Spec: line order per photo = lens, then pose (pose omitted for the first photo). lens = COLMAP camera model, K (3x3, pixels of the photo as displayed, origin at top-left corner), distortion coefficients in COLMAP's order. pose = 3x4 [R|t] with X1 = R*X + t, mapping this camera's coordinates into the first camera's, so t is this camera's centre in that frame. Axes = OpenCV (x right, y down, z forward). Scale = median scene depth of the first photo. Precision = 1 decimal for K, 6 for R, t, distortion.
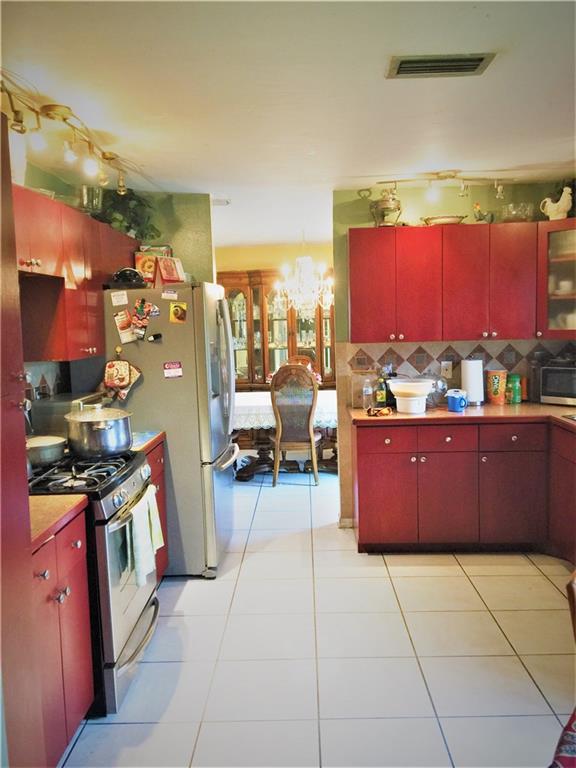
lens RADIAL K [[652.8, 0, 288.0], [0, 652.8, 396.7], [0, 0, 1]] dist [0.104712, -0.147535]
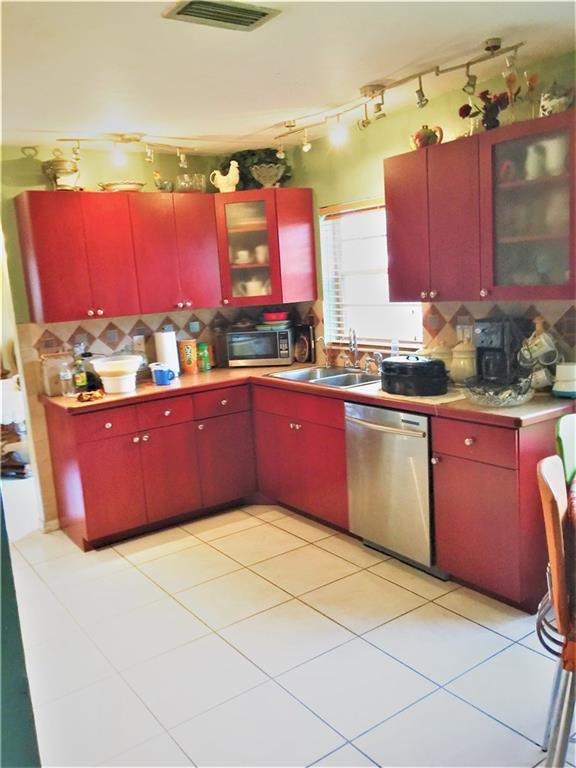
lens RADIAL K [[652.8, 0, 288.0], [0, 652.8, 396.7], [0, 0, 1]] dist [0.104712, -0.147535]
pose [[0.813681, -0.140329, 0.564120, -0.147943], [0.122997, 0.990015, 0.068864, -0.004517], [-0.568150, 0.013352, 0.822816, 0.082761]]
